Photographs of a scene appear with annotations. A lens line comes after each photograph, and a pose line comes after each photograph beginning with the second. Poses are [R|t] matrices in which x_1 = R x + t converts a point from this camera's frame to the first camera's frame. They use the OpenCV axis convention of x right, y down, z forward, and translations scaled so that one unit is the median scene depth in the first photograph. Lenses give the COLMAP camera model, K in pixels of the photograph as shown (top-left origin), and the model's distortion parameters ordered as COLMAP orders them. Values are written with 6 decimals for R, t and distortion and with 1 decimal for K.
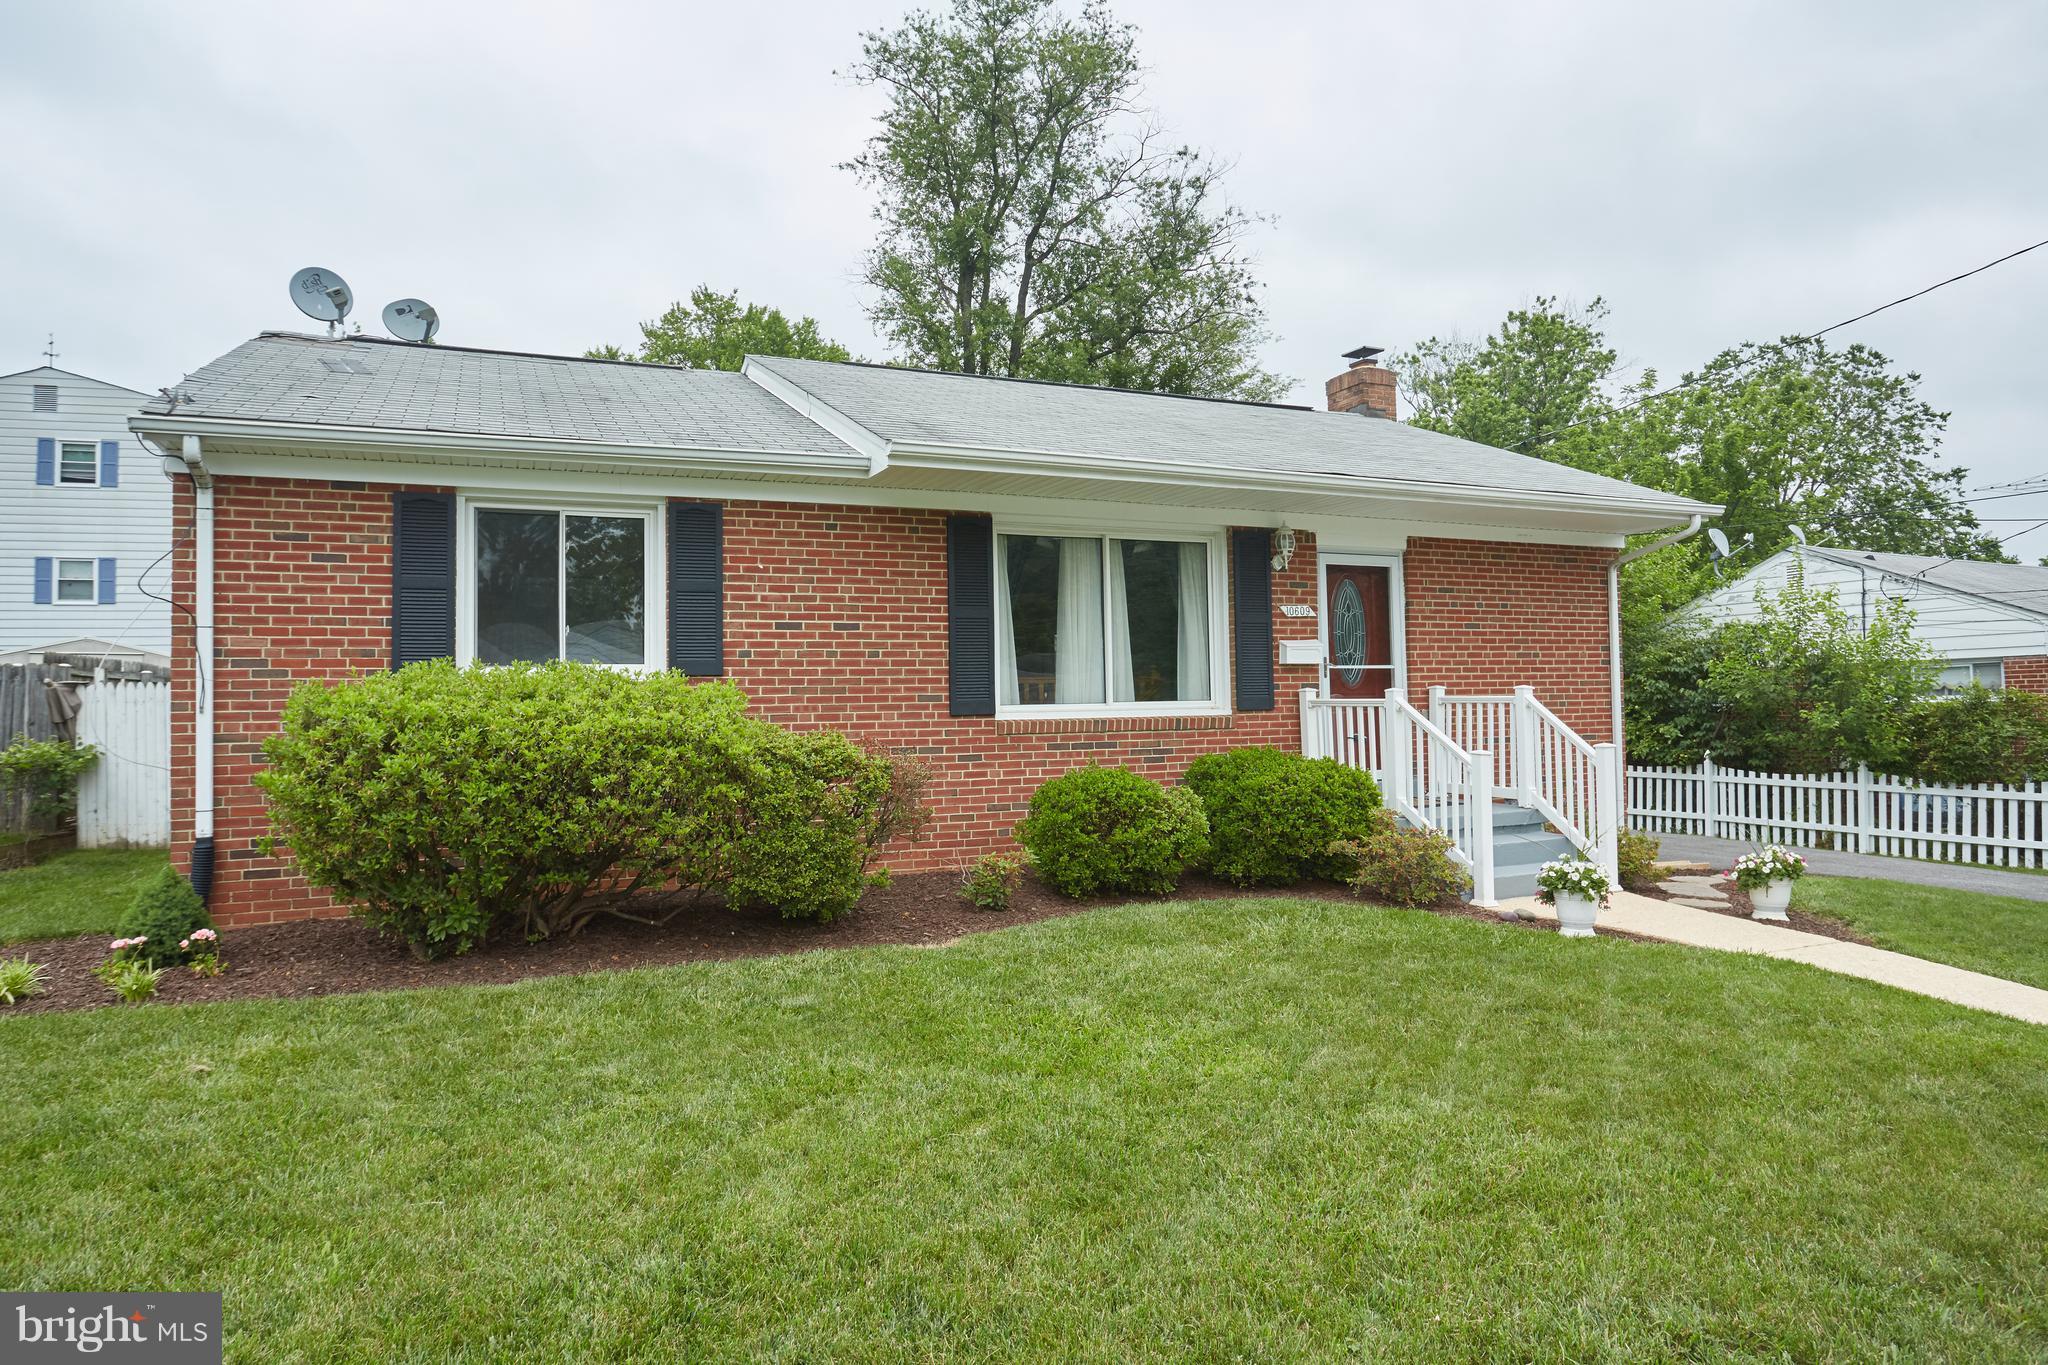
lens RADIAL K [[1190.0, 0, 1029.8], [0, 1190.0, 672.5], [0, 0, 1]] dist [-0.062529, 0.043801]
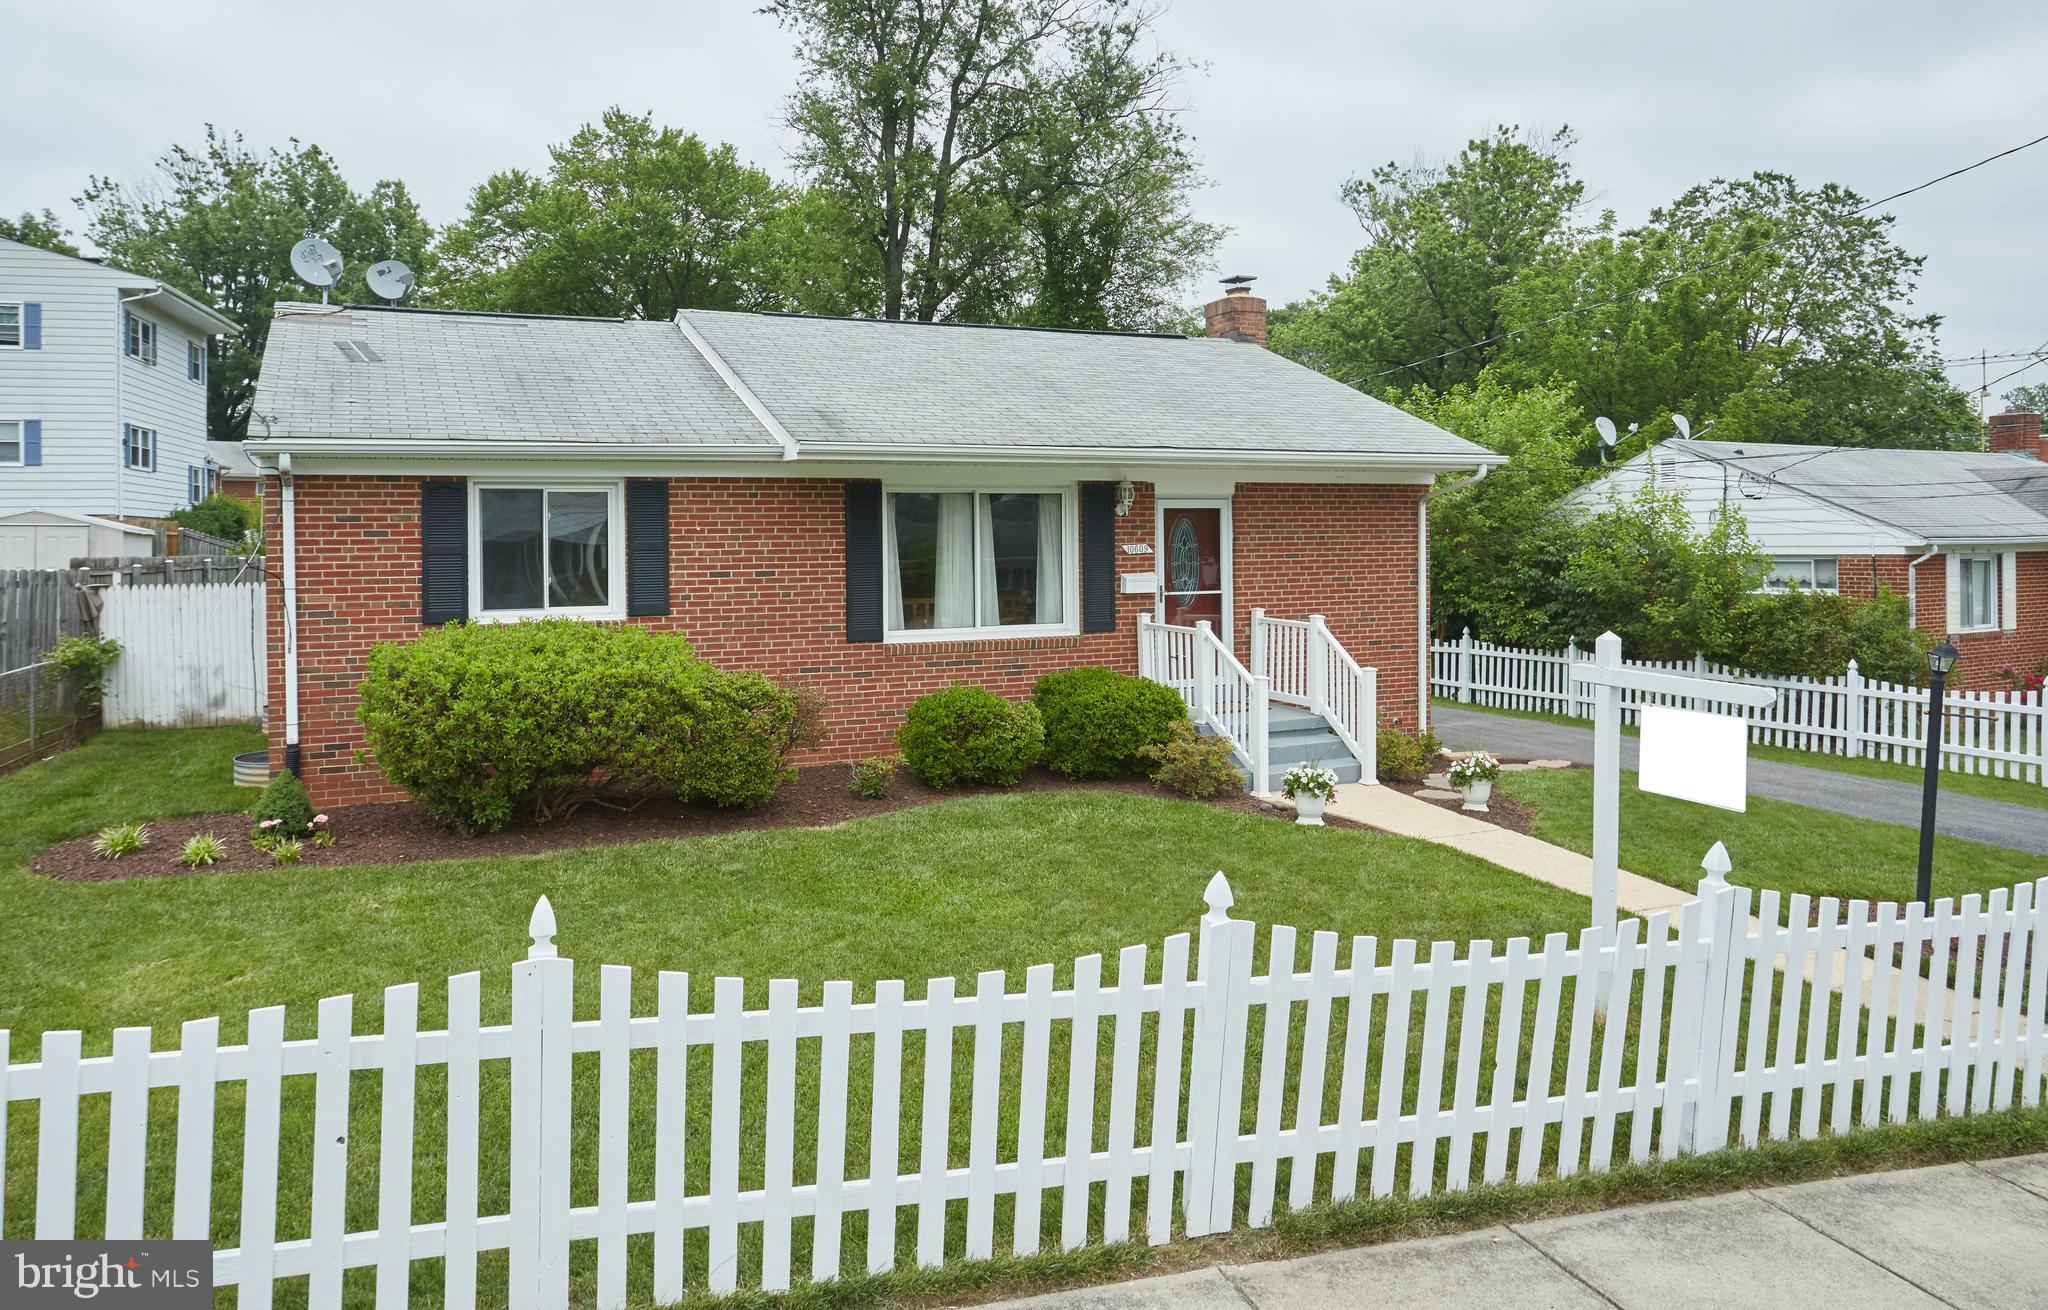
lens RADIAL K [[1327.4, 0, 971.7], [0, 1327.4, 546.3], [0, 0, 1]] dist [-0.065725, 0.055781]
pose [[0.999968, 0.007915, 0.000740, 0.052735], [-0.007938, 0.999219, 0.038712, -0.100014], [-0.000433, -0.038717, 0.999250, -0.335565]]
